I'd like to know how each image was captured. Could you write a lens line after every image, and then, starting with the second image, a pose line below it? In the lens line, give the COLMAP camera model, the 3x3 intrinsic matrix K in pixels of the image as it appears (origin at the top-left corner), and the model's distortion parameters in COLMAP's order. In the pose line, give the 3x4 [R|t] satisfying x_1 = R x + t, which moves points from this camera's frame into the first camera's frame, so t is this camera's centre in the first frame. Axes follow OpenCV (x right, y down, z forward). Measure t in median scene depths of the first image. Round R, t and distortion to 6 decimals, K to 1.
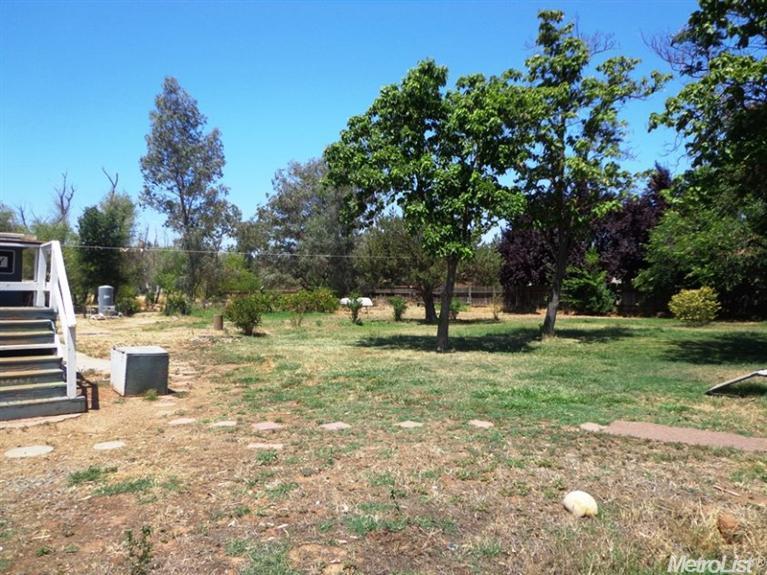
lens RADIAL K [[563.6, 0, 381.1], [0, 563.6, 291.1], [0, 0, 1]] dist [-0.011147, 0.001390]
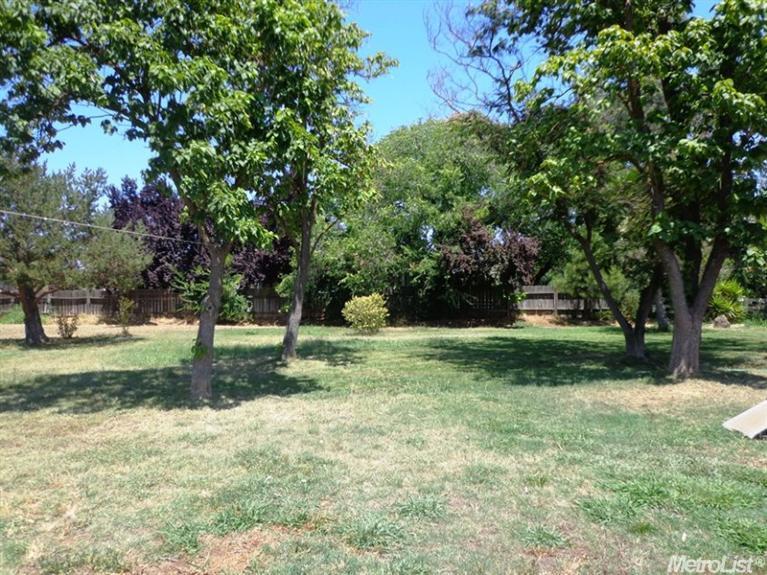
lens RADIAL K [[563.6, 0, 383.1], [0, 563.6, 289.9], [0, 0, 1]] dist [-0.011147, 0.001390]
pose [[0.698538, 0.011262, 0.715484, -0.072741], [-0.003480, 0.999918, -0.012341, -0.001096], [-0.715565, 0.006131, 0.698520, 0.178277]]
